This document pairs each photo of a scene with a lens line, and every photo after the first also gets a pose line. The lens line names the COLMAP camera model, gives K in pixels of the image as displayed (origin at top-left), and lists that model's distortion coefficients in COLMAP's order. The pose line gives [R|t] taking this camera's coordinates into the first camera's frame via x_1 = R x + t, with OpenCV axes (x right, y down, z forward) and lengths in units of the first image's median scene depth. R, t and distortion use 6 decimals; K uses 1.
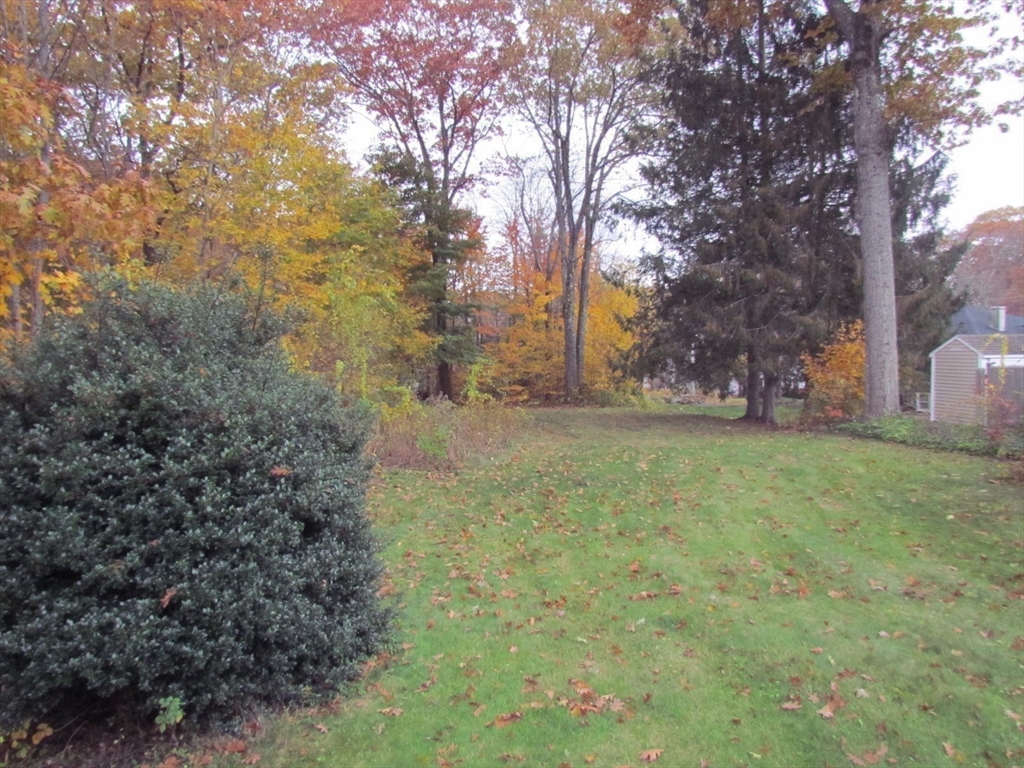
lens RADIAL K [[724.2, 0, 512.0], [0, 724.2, 384.0], [0, 0, 1]] dist [0.003896, 0.000169]
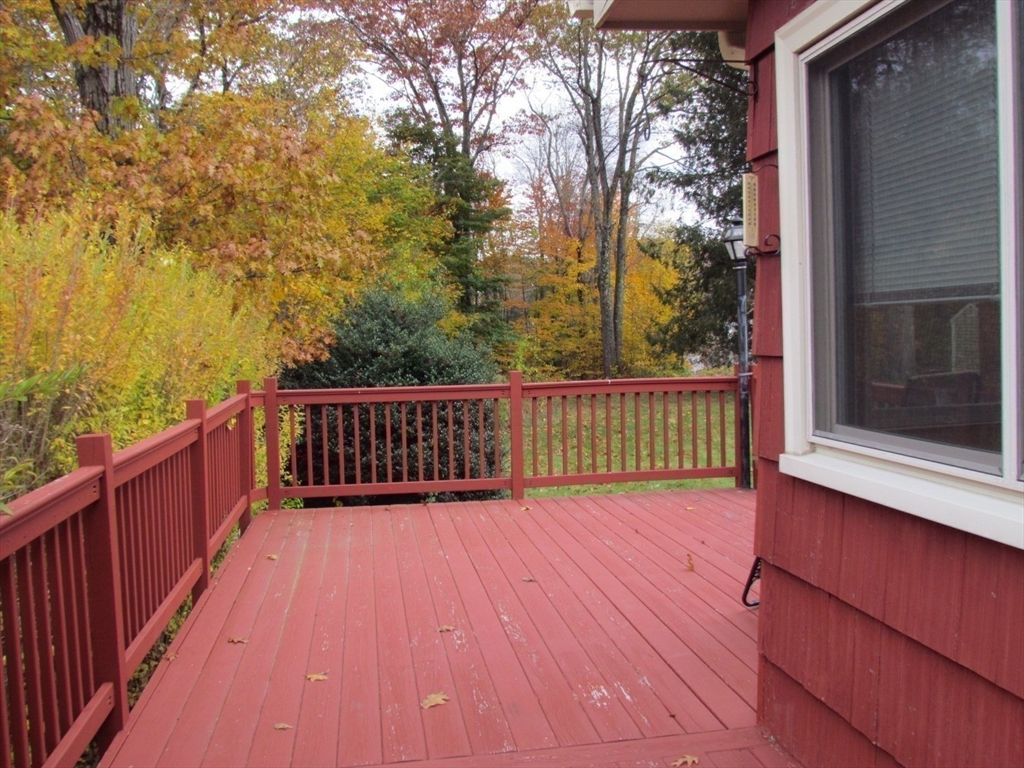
lens RADIAL K [[952.9, 0, 512.0], [0, 952.9, 384.0], [0, 0, 1]] dist [-0.011034, -0.000994]
pose [[0.999516, -0.024579, -0.019069, -0.018392], [0.024815, 0.999617, 0.012289, 0.009554], [0.018760, -0.012757, 0.999743, -0.204341]]
